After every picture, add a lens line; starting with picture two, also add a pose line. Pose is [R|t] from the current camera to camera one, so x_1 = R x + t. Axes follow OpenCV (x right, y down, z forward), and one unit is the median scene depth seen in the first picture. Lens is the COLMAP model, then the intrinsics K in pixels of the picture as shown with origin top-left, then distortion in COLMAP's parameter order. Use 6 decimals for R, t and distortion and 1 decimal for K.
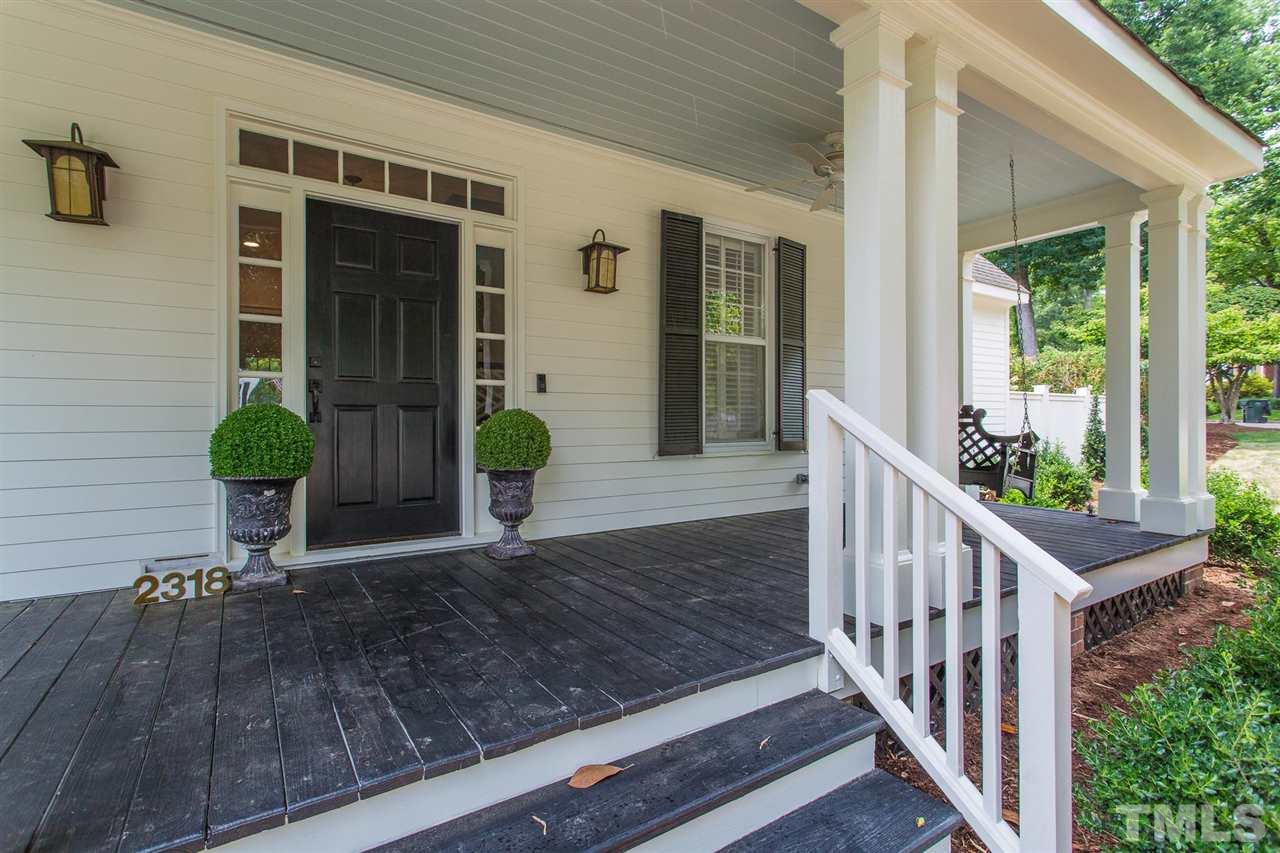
lens RADIAL K [[613.7, 0, 648.0], [0, 613.7, 417.7], [0, 0, 1]] dist [0.002512, 0.000367]
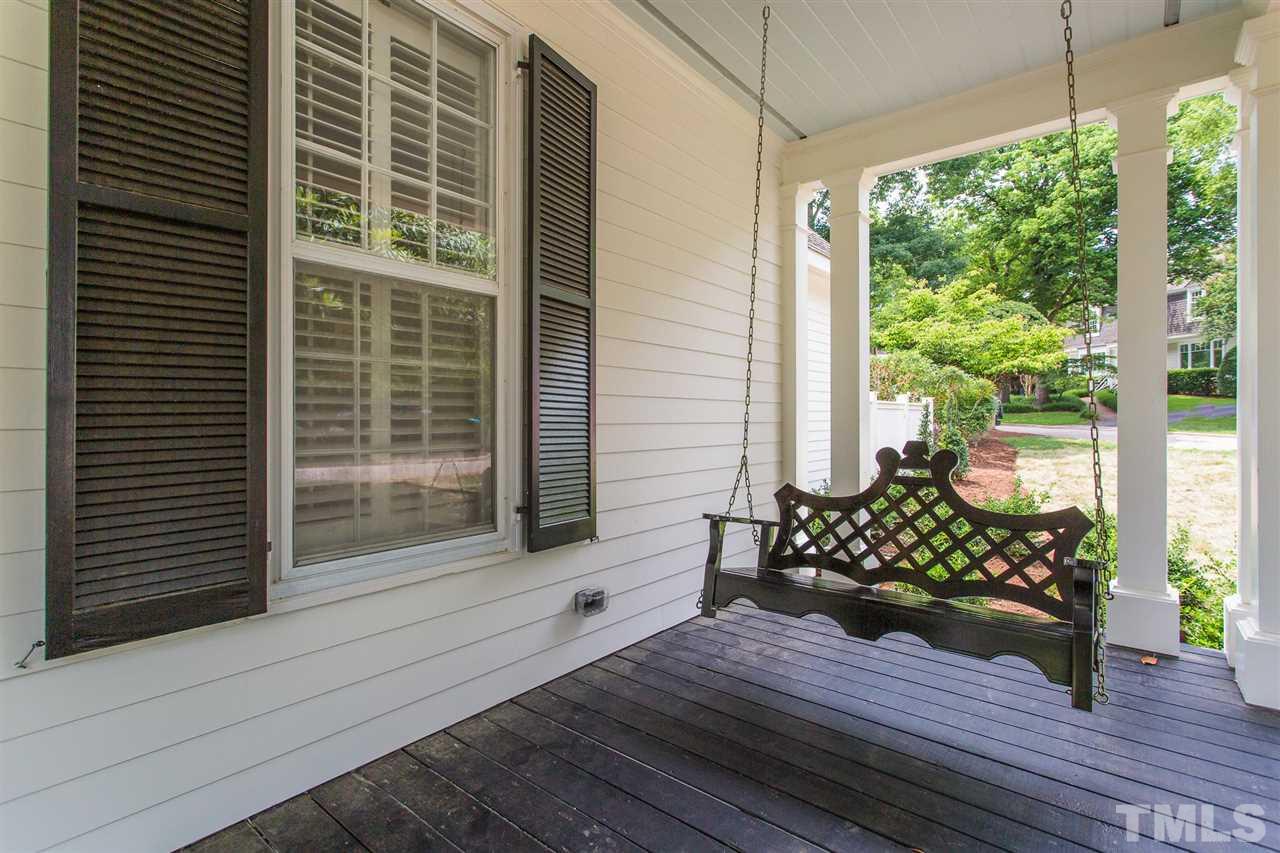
lens RADIAL K [[613.7, 0, 639.1], [0, 613.7, 420.1], [0, 0, 1]] dist [0.002512, 0.000367]
pose [[0.954851, 0.002400, 0.297077, 0.172686], [-0.005044, 0.999954, 0.008134, -0.041940], [-0.297044, -0.009266, 0.954819, 0.625048]]
